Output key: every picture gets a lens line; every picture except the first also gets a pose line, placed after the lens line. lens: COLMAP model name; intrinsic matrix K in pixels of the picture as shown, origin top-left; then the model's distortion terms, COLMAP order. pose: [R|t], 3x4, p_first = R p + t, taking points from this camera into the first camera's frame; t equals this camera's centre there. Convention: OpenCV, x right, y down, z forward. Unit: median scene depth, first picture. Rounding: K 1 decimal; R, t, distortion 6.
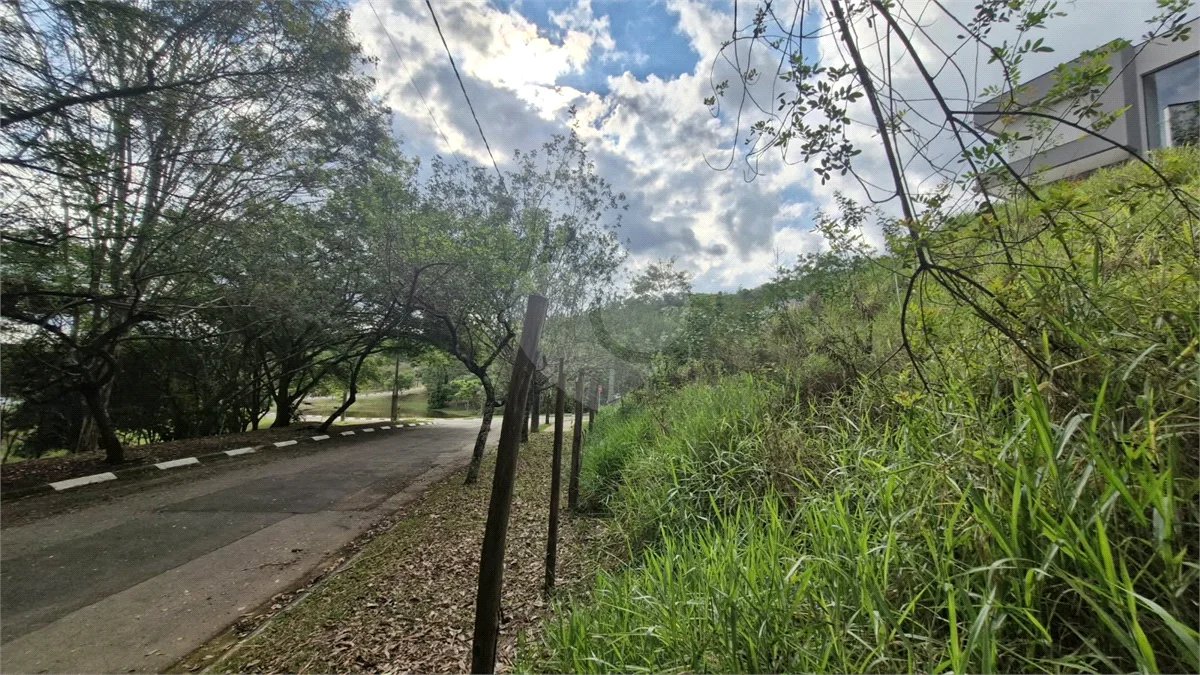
lens RADIAL K [[472.6, 0, 605.3], [0, 472.6, 333.4], [0, 0, 1]] dist [-0.000760, -0.000748]
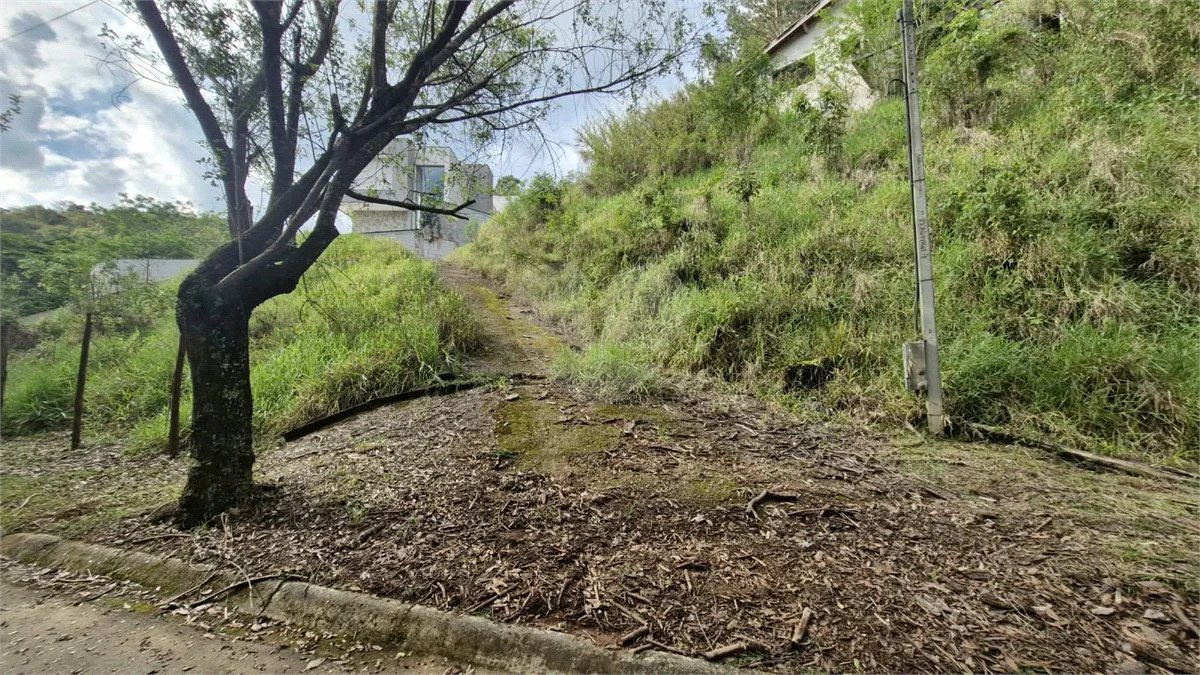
lens RADIAL K [[472.6, 0, 605.3], [0, 472.6, 333.4], [0, 0, 1]] dist [-0.000760, -0.000748]
pose [[0.341015, 0.018973, 0.939866, -0.075097], [-0.085840, 0.996248, 0.011034, -0.004703], [-0.936131, -0.084441, 0.341364, -0.090630]]
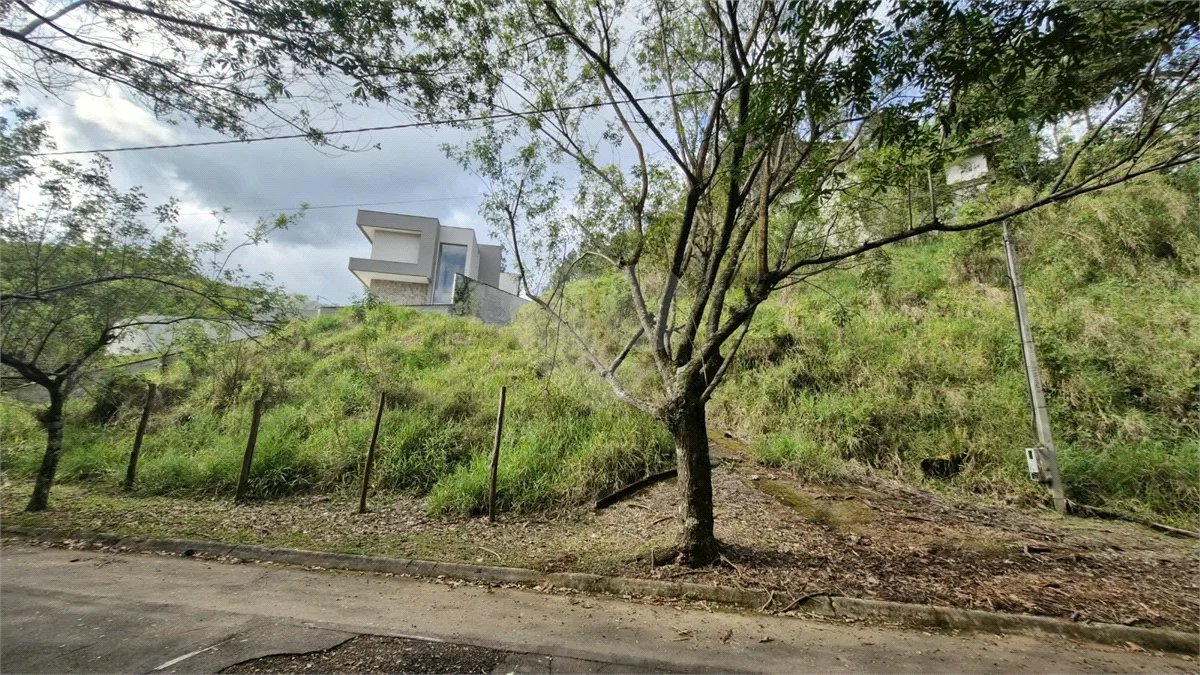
lens RADIAL K [[472.6, 0, 605.3], [0, 472.6, 333.4], [0, 0, 1]] dist [-0.000760, -0.000748]
pose [[0.201870, 0.182048, 0.962345, -0.134047], [-0.134588, 0.978408, -0.156855, -0.001238], [-0.970121, -0.097855, 0.222012, -0.018685]]
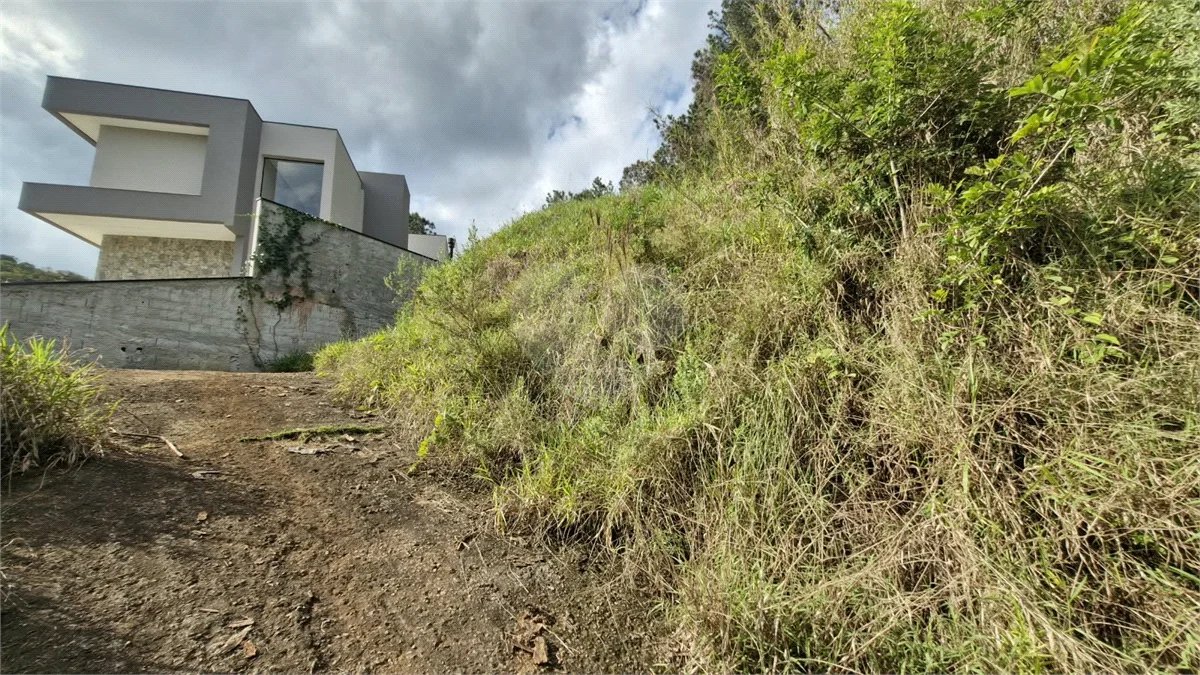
lens RADIAL K [[472.6, 0, 605.3], [0, 472.6, 333.4], [0, 0, 1]] dist [-0.000760, -0.000748]
pose [[0.122784, 0.124593, 0.984581, 0.124800], [-0.061970, 0.991115, -0.117692, -0.048949], [-0.990497, -0.046564, 0.129414, 0.076726]]
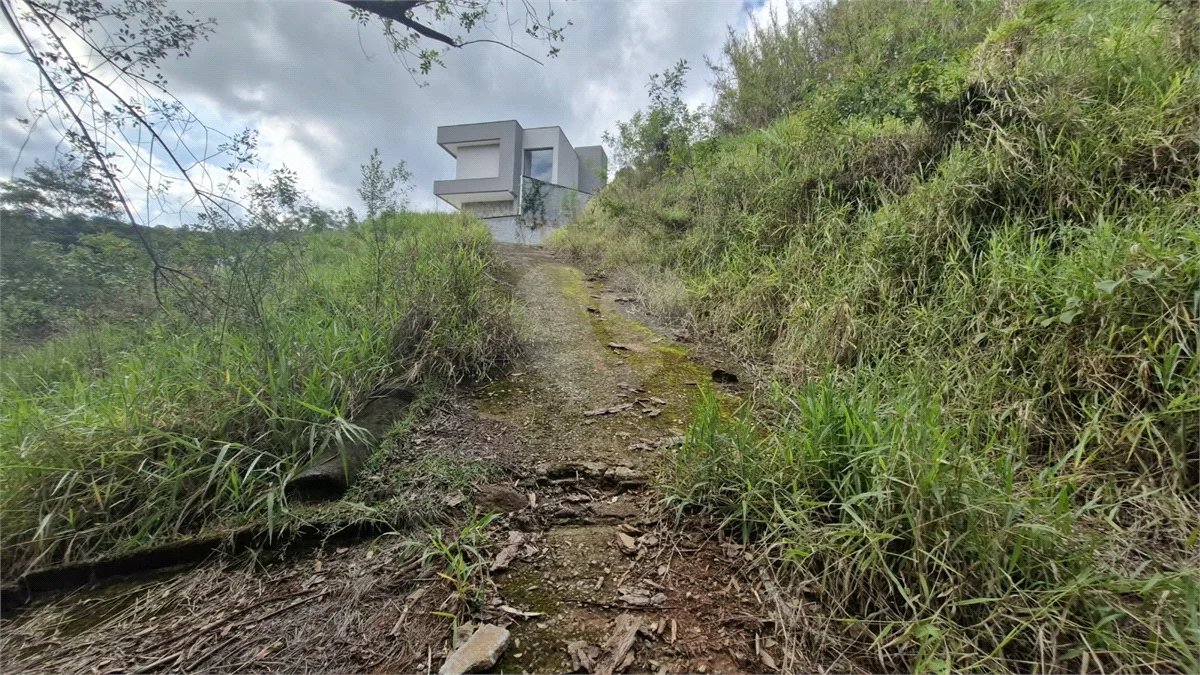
lens RADIAL K [[472.6, 0, 605.3], [0, 472.6, 333.4], [0, 0, 1]] dist [-0.000760, -0.000748]
pose [[0.564324, 0.027112, 0.825108, 0.003719], [-0.093182, 0.995165, 0.031031, -0.003922], [-0.820278, -0.094397, 0.564122, -0.051752]]
